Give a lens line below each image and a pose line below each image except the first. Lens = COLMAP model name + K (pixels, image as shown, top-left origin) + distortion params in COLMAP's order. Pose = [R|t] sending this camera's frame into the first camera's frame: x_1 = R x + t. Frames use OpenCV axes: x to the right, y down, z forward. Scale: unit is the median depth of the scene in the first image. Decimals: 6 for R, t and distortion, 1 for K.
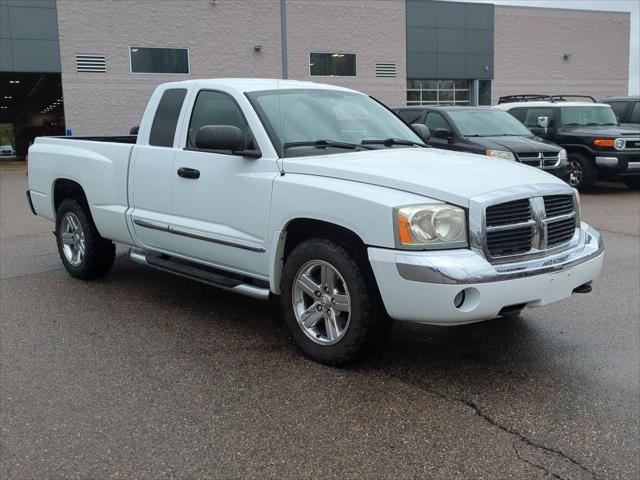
lens RADIAL K [[727.8, 0, 320.0], [0, 727.8, 240.0], [0, 0, 1]] dist [0.070650, -0.028170]
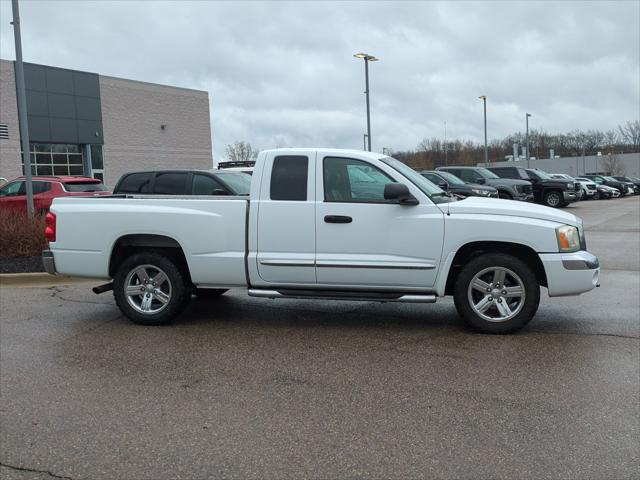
lens RADIAL K [[727.8, 0, 320.0], [0, 727.8, 240.0], [0, 0, 1]] dist [0.070650, -0.028170]
pose [[0.804110, -0.052713, 0.592138, -1.036039], [0.103338, 0.993291, -0.051907, 0.011225], [-0.585429, 0.102930, 0.804163, -0.034213]]
